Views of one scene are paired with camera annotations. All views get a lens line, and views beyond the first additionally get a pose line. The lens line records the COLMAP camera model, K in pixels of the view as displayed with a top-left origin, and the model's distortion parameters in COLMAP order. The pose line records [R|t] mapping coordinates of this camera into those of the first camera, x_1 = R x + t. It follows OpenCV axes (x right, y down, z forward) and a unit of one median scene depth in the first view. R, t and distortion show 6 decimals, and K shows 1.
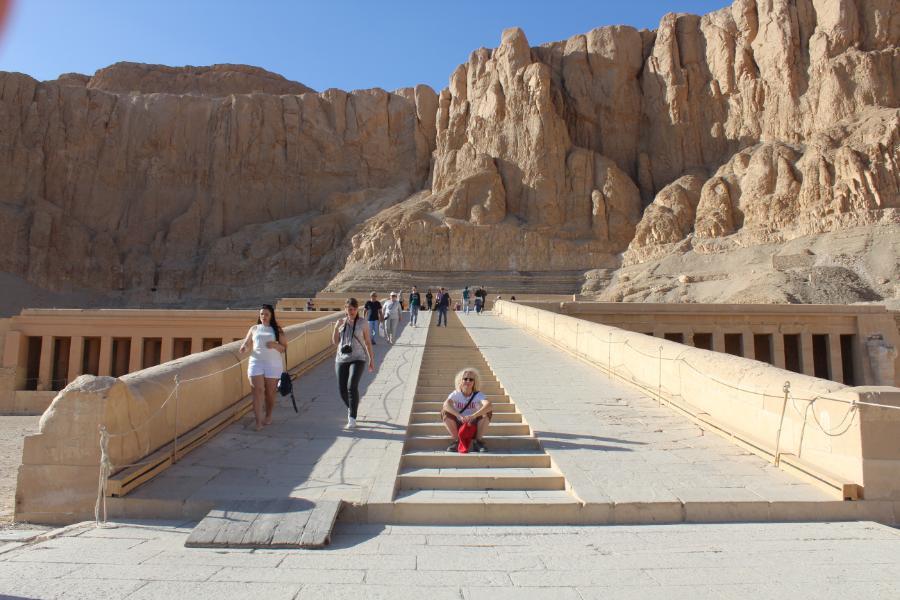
lens RADIAL K [[733.6, 0, 450.0], [0, 733.6, 300.0], [0, 0, 1]] dist [-0.137403, 0.114881]
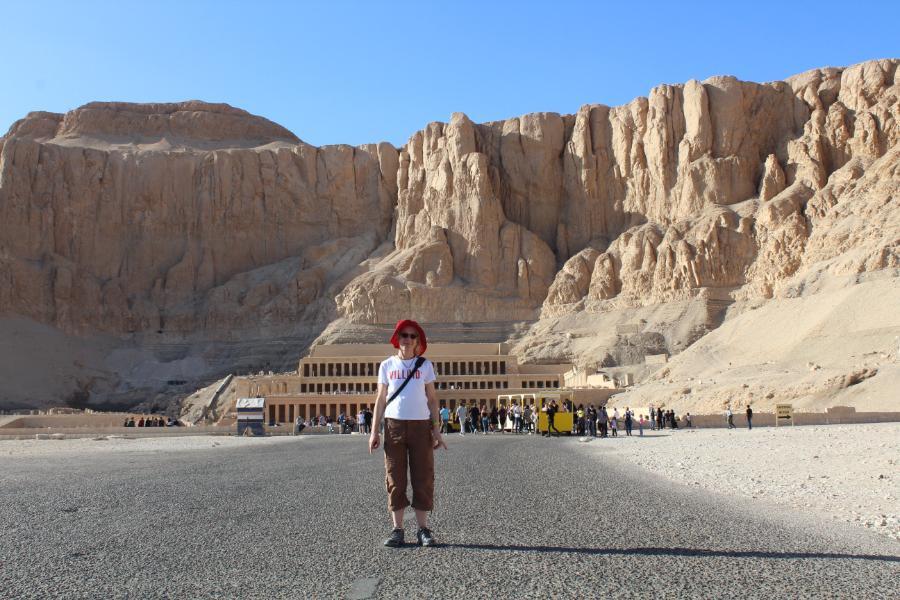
lens RADIAL K [[1053.3, 0, 450.0], [0, 1053.3, 300.0], [0, 0, 1]] dist [-0.110318, 0.008933]
pose [[0.999258, -0.019796, 0.033053, 0.007044], [0.018847, 0.999408, 0.028782, -0.120015], [-0.033604, -0.028137, 0.999039, -0.812294]]
